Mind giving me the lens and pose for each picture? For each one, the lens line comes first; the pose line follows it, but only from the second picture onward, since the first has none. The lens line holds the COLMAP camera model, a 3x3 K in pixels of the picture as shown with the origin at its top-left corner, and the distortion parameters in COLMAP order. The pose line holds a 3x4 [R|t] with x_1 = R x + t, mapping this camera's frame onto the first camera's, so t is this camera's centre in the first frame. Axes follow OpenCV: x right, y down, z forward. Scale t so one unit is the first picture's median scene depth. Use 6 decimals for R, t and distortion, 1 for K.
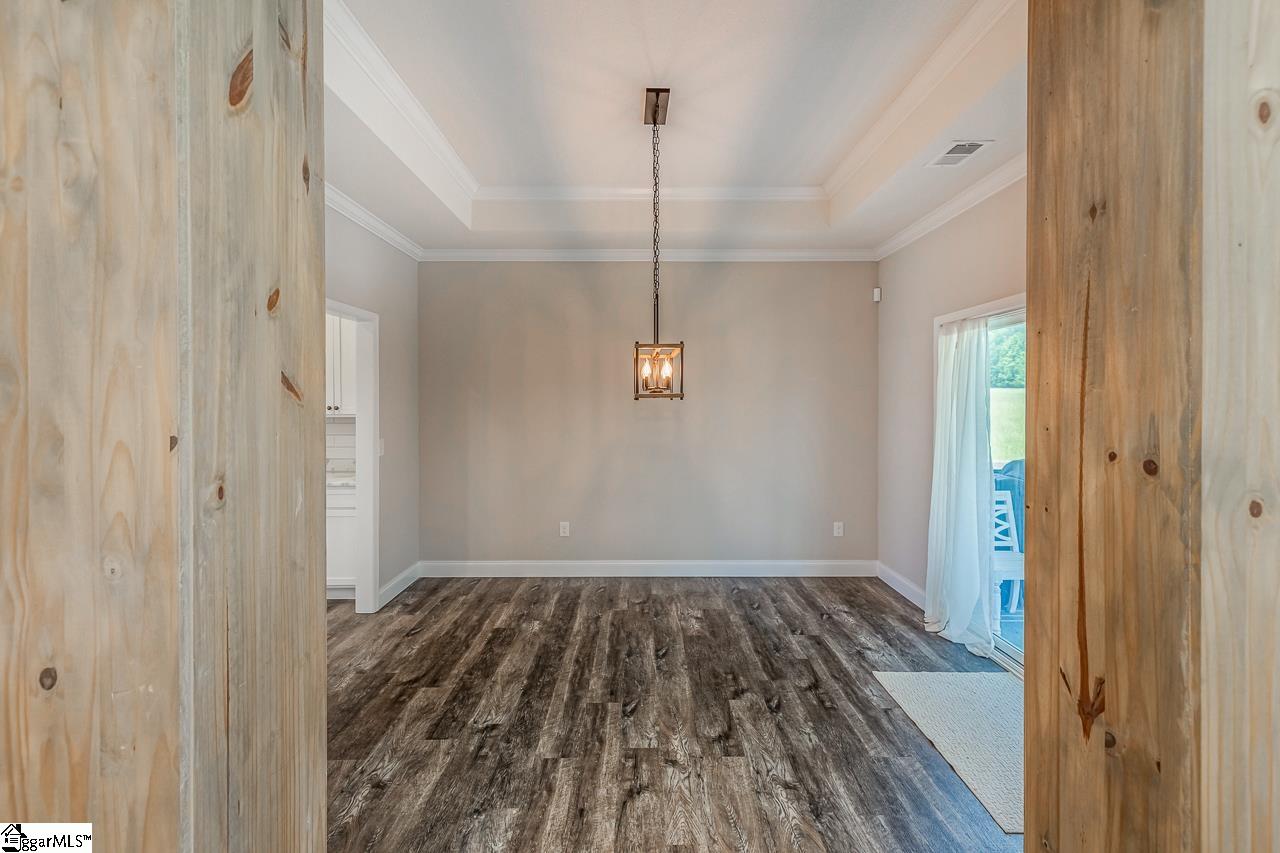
lens RADIAL K [[568.1, 0, 636.9], [0, 568.1, 405.4], [0, 0, 1]] dist [0.003640, -0.000946]
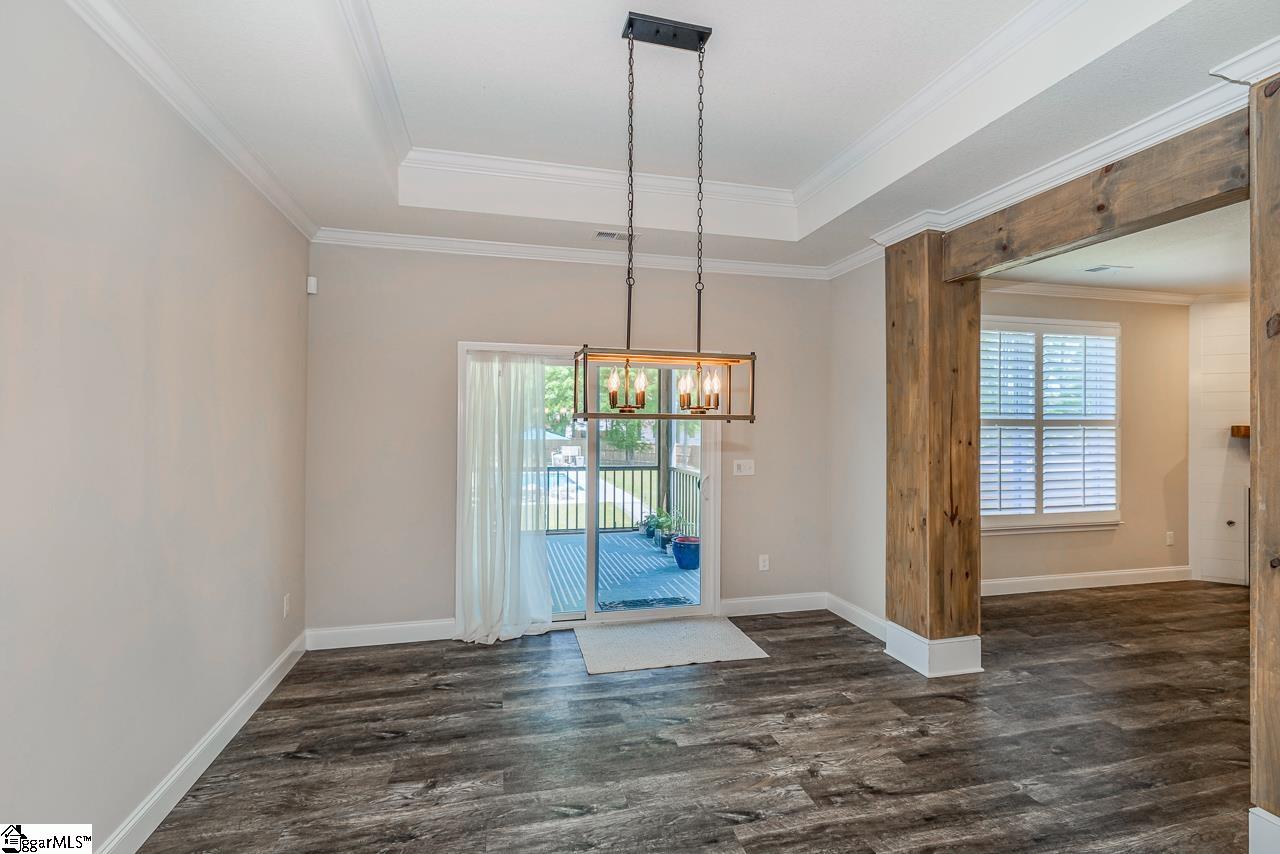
lens RADIAL K [[568.1, 0, 615.7], [0, 568.1, 423.7], [0, 0, 1]] dist [0.003640, -0.000946]
pose [[-0.228096, 0.002274, 0.973636, -0.787463], [0.000452, 0.999997, -0.002229, -0.006440], [-0.973639, -0.000069, -0.228096, 1.438053]]
